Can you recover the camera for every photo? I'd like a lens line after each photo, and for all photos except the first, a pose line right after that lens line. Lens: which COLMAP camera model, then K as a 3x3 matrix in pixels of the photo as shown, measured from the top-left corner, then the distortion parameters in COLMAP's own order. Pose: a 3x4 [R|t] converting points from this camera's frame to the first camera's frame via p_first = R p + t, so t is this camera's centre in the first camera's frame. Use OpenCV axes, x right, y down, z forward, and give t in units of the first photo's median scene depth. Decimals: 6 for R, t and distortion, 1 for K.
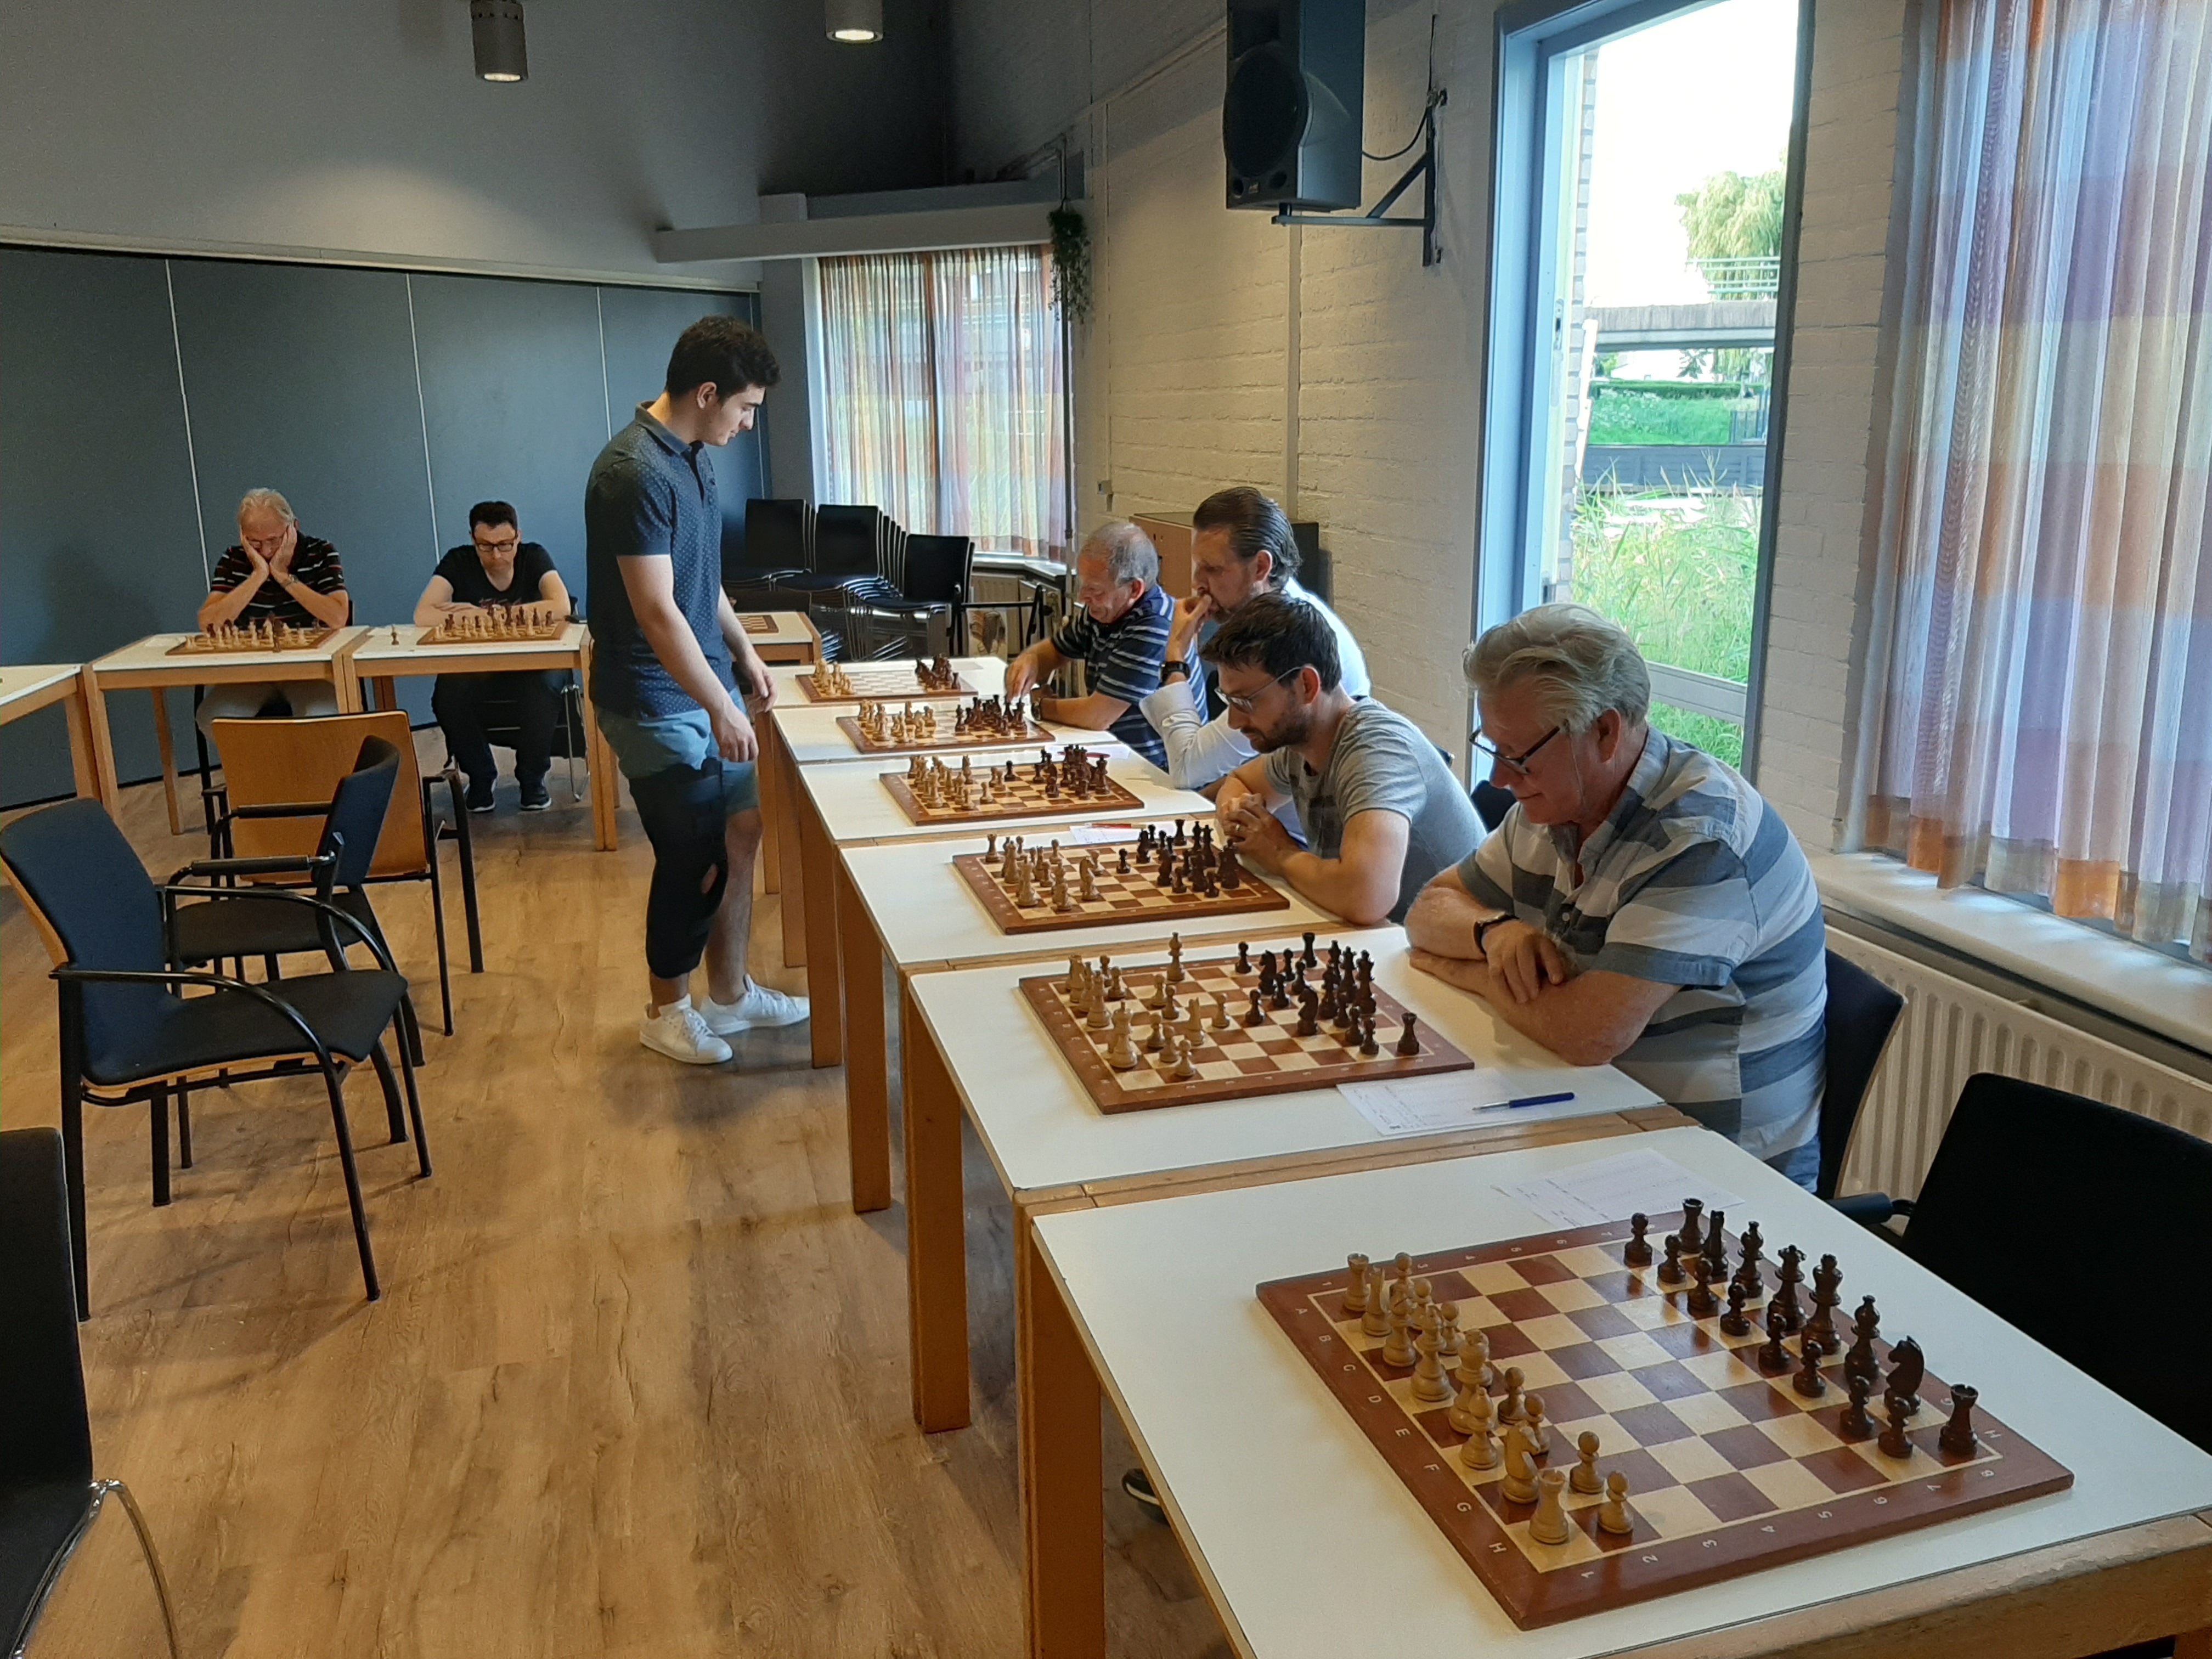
lens RADIAL K [[1763.6, 0, 1108.2], [0, 1763.6, 834.6], [0, 0, 1]] dist [0.002771, -0.005432]
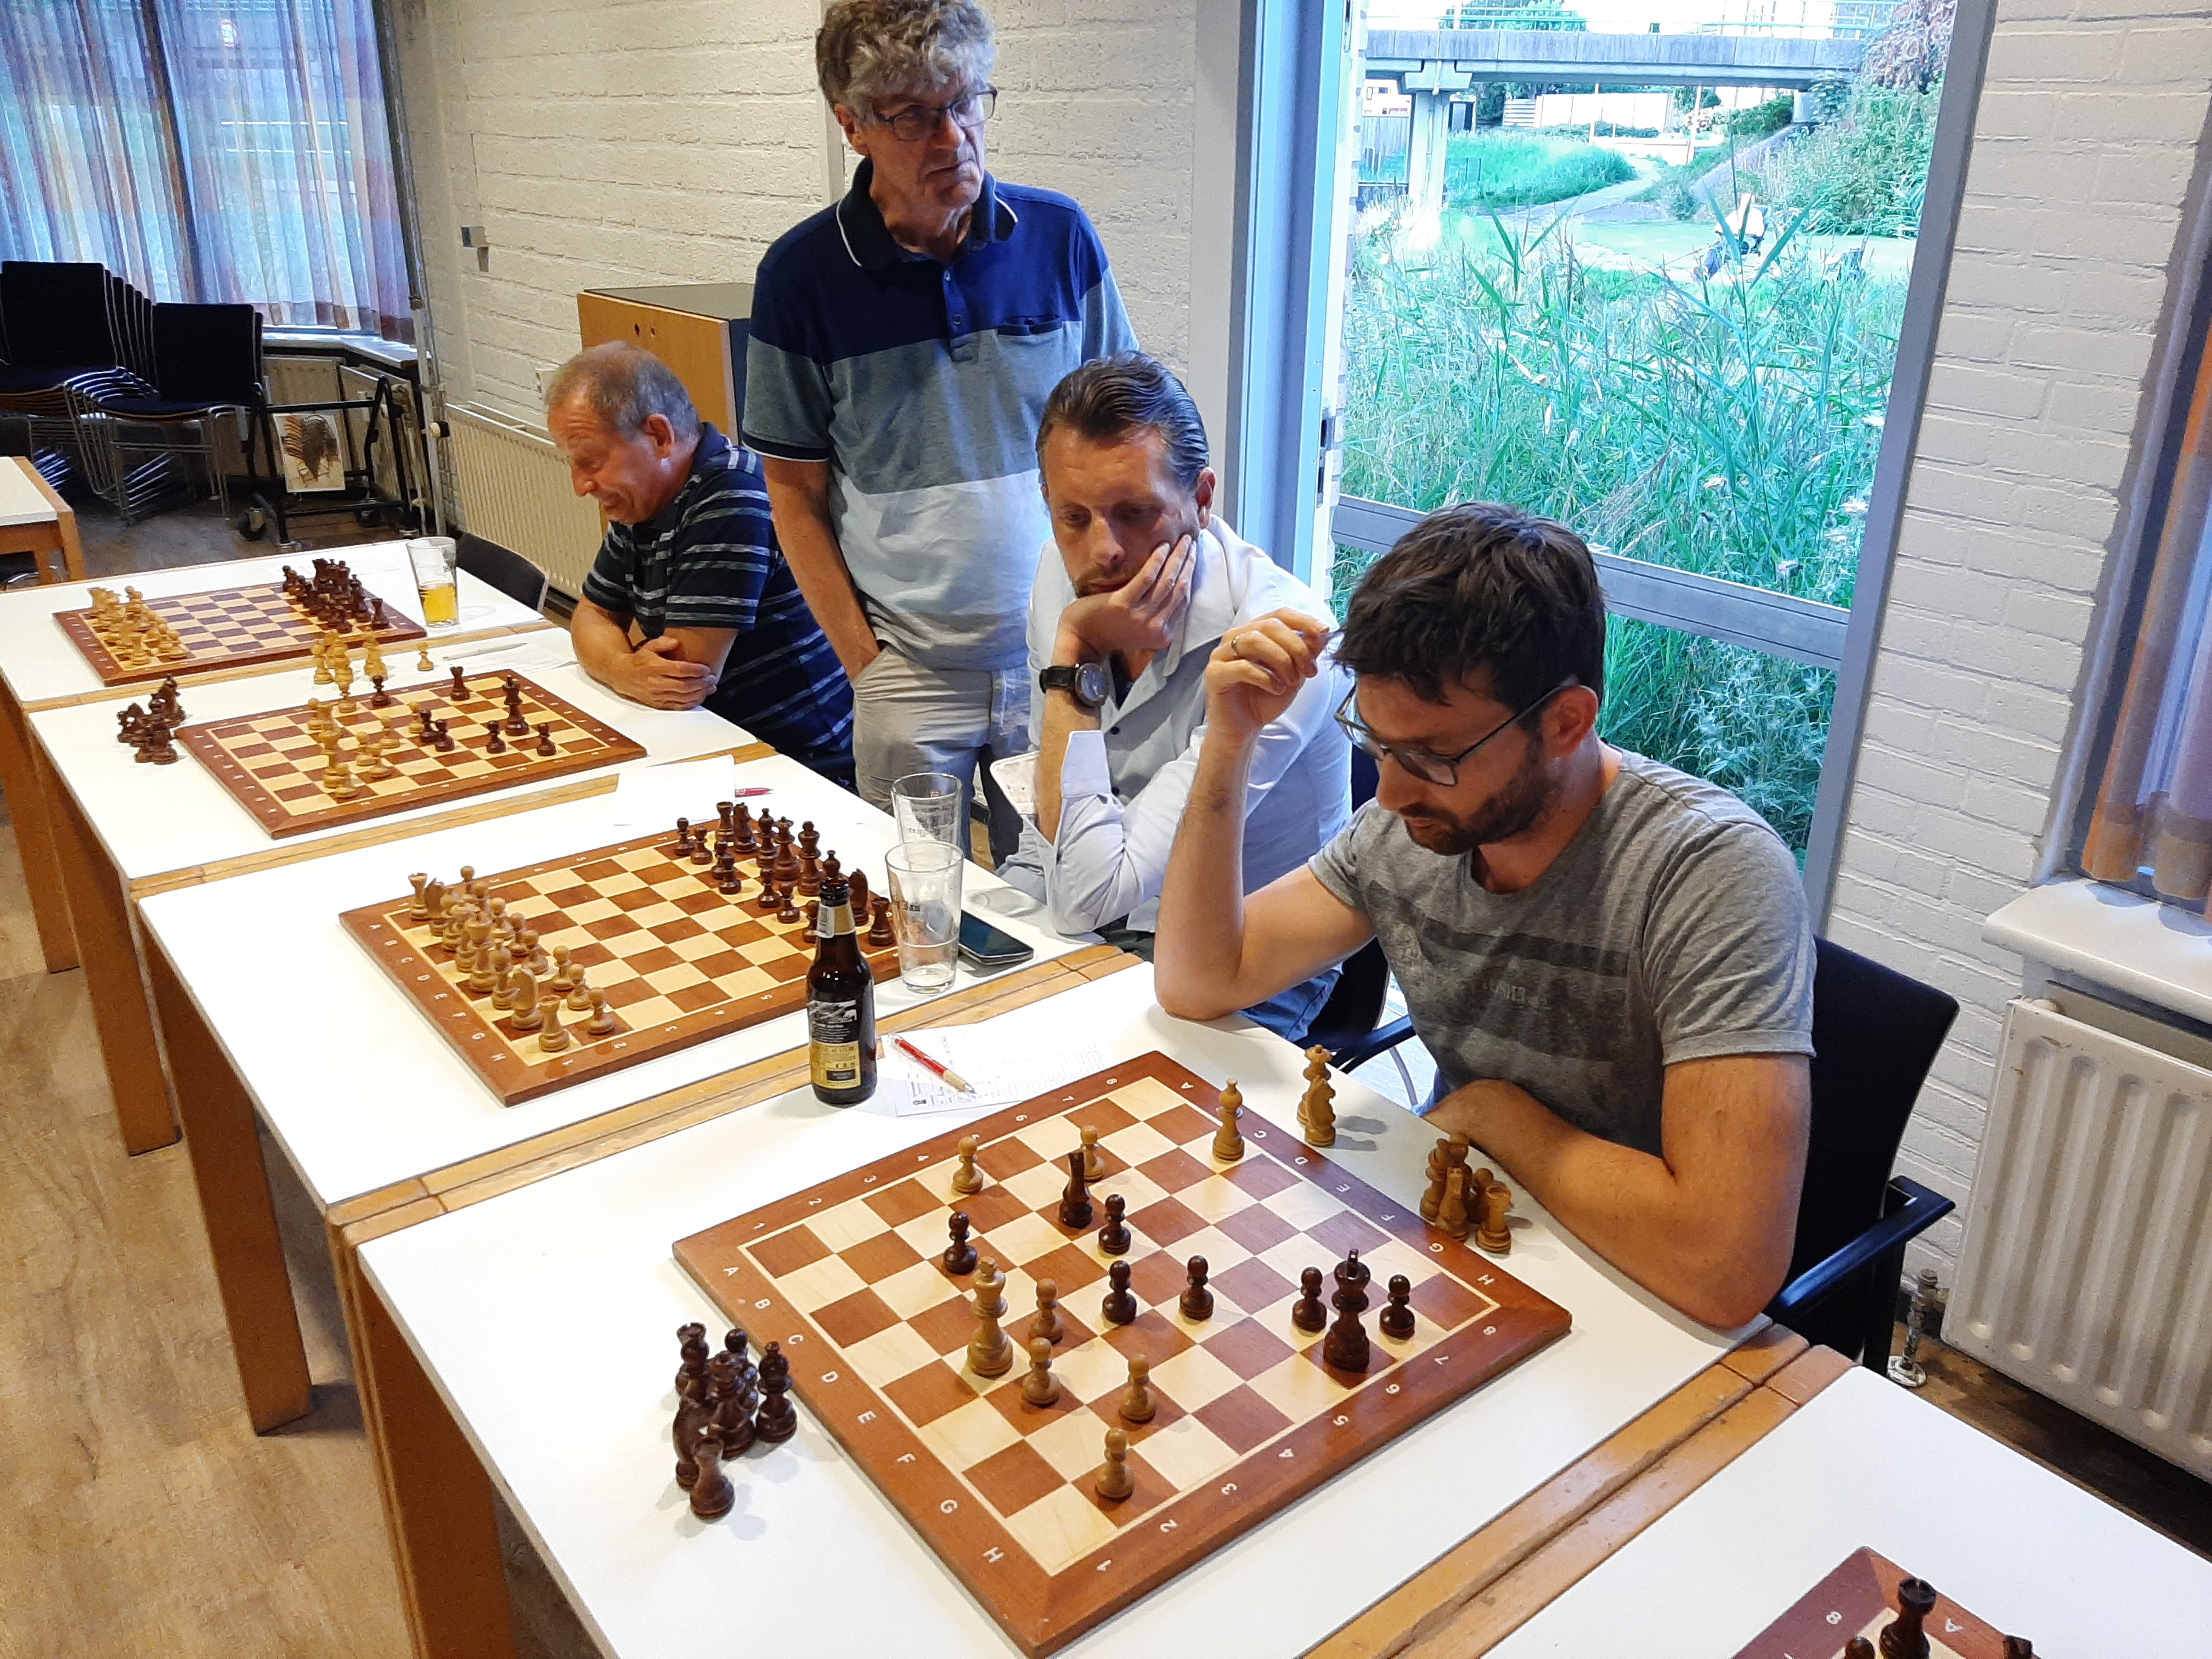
lens RADIAL K [[1763.6, 0, 1108.9], [0, 1763.6, 815.9], [0, 0, 1]] dist [0.002771, -0.005432]
pose [[0.922737, -0.125979, 0.364259, -0.046474], [0.073897, 0.985367, 0.153596, -0.051372], [-0.378279, -0.114811, 0.918544, 0.201039]]
